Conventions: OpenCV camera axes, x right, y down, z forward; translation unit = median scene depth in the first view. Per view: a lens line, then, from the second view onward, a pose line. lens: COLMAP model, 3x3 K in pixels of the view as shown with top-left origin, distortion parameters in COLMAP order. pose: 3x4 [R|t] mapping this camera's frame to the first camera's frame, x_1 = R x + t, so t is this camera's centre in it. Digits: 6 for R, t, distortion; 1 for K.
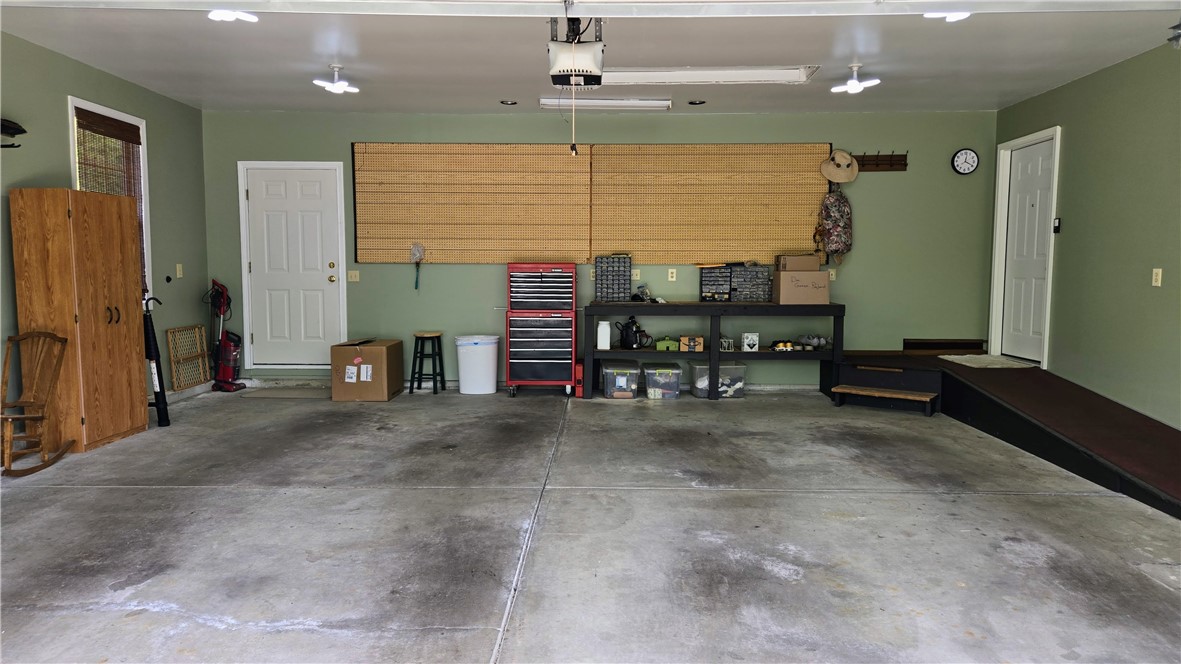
lens RADIAL K [[757.9, 0, 590.5], [0, 757.9, 332.0], [0, 0, 1]] dist [0.044423, 0.000804]
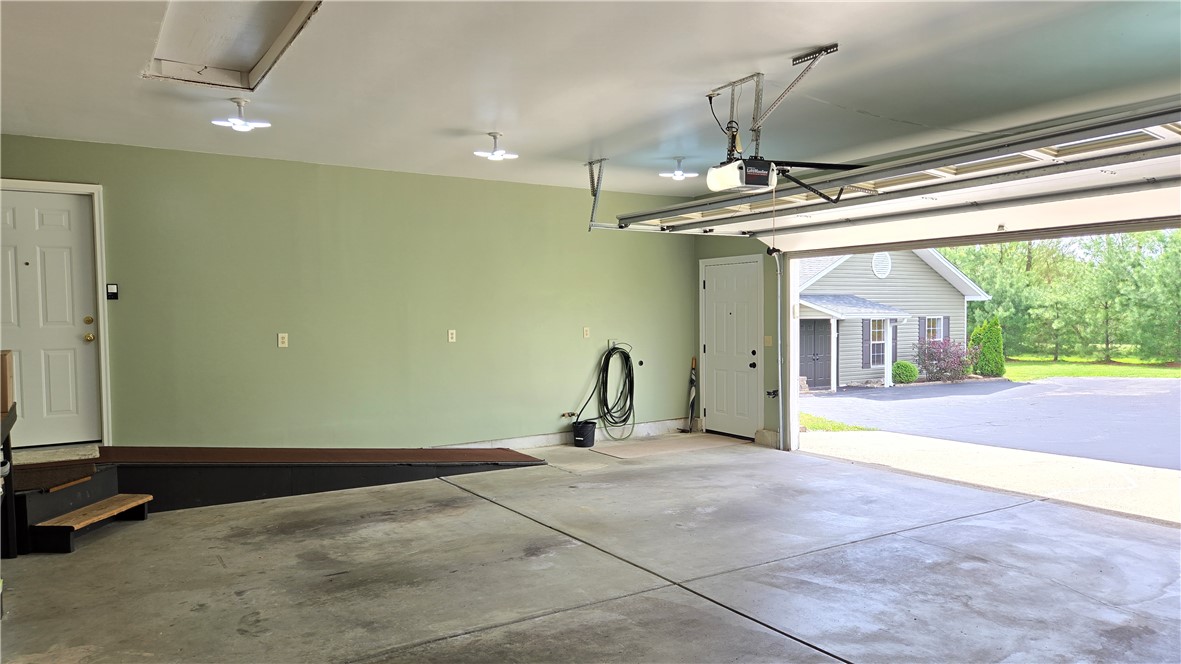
lens RADIAL K [[757.9, 0, 590.5], [0, 757.9, 332.0], [0, 0, 1]] dist [0.044423, 0.000804]
pose [[-0.537785, -0.022863, 0.842772, -0.620800], [0.078585, 0.993921, 0.077110, -0.142001], [-0.839412, 0.107698, -0.532719, 1.246690]]
